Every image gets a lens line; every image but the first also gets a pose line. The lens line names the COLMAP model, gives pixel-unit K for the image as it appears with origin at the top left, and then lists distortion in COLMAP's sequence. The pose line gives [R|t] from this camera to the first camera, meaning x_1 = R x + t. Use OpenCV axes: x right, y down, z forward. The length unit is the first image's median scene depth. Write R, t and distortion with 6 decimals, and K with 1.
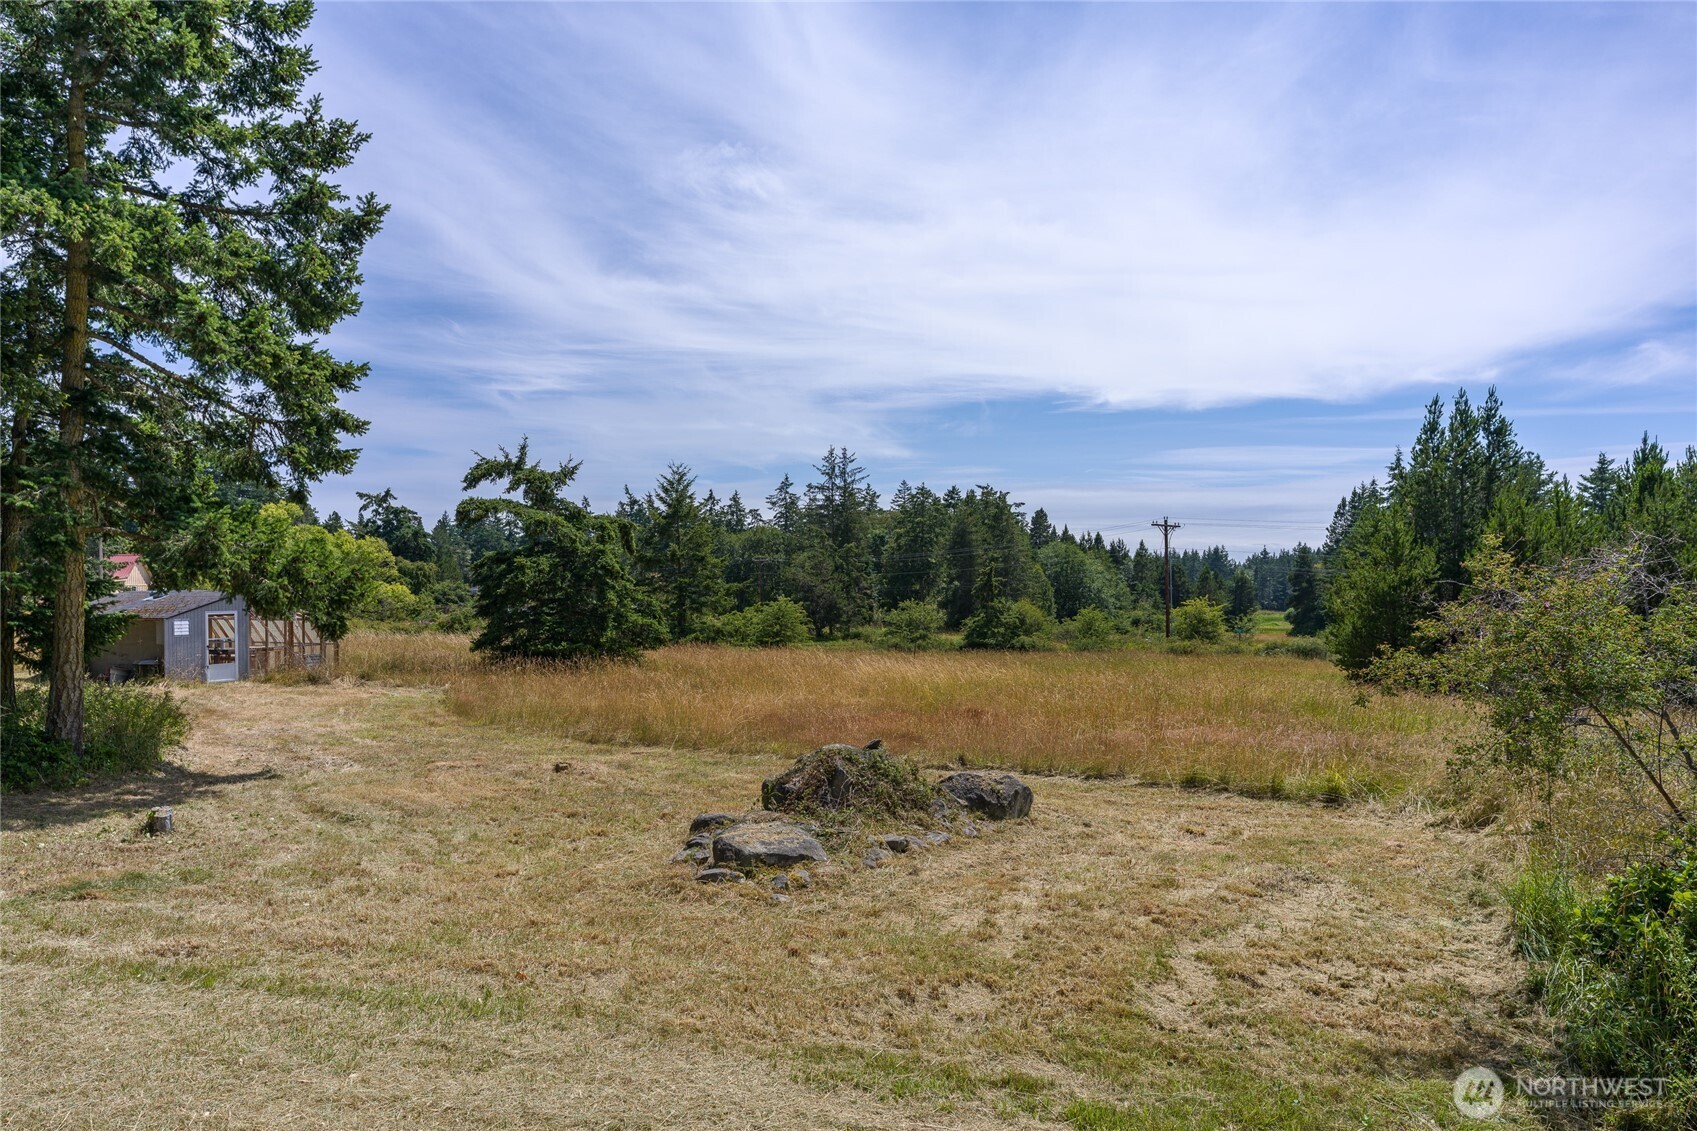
lens RADIAL K [[1004.7, 0, 848.5], [0, 1004.7, 565.5], [0, 0, 1]] dist [0.003441, 0.001368]
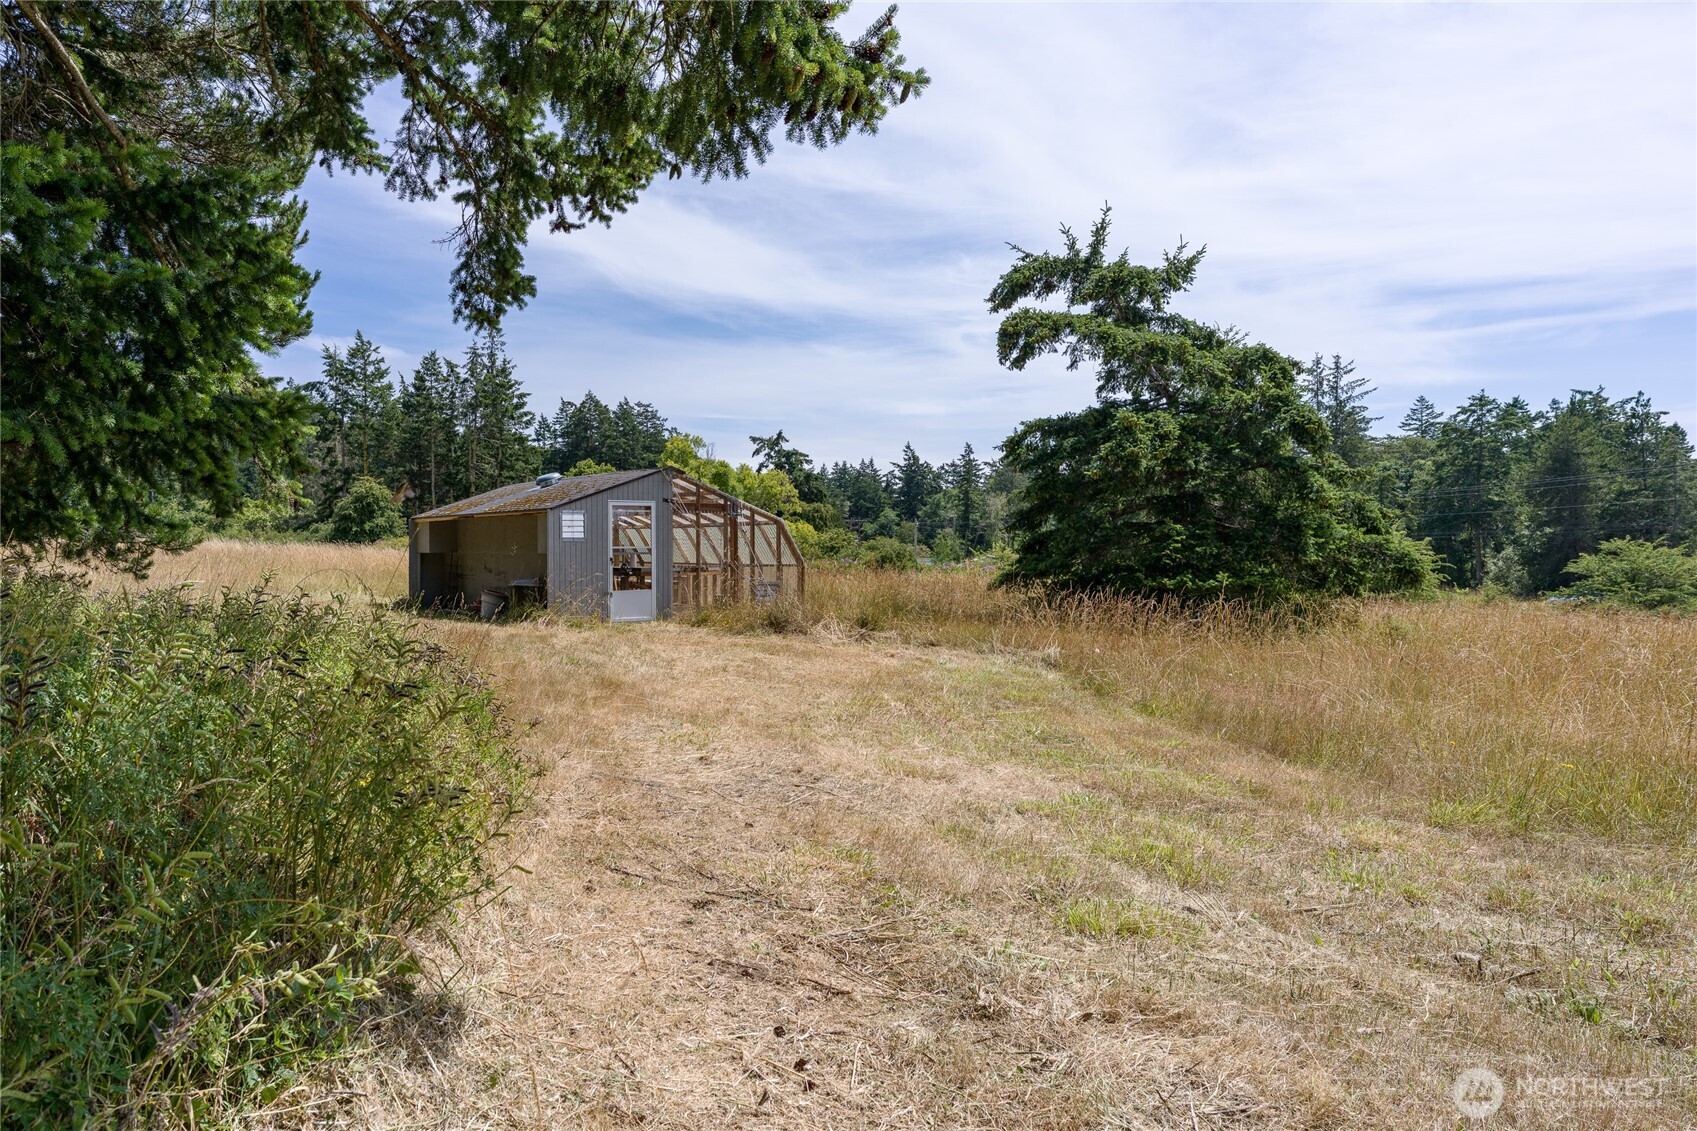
lens RADIAL K [[1004.7, 0, 848.5], [0, 1004.7, 565.5], [0, 0, 1]] dist [0.003441, 0.001368]
pose [[0.941665, 0.025941, -0.335549, -0.263151], [-0.013446, 0.999129, 0.039508, 0.049978], [0.336282, -0.032691, 0.941194, 0.420302]]
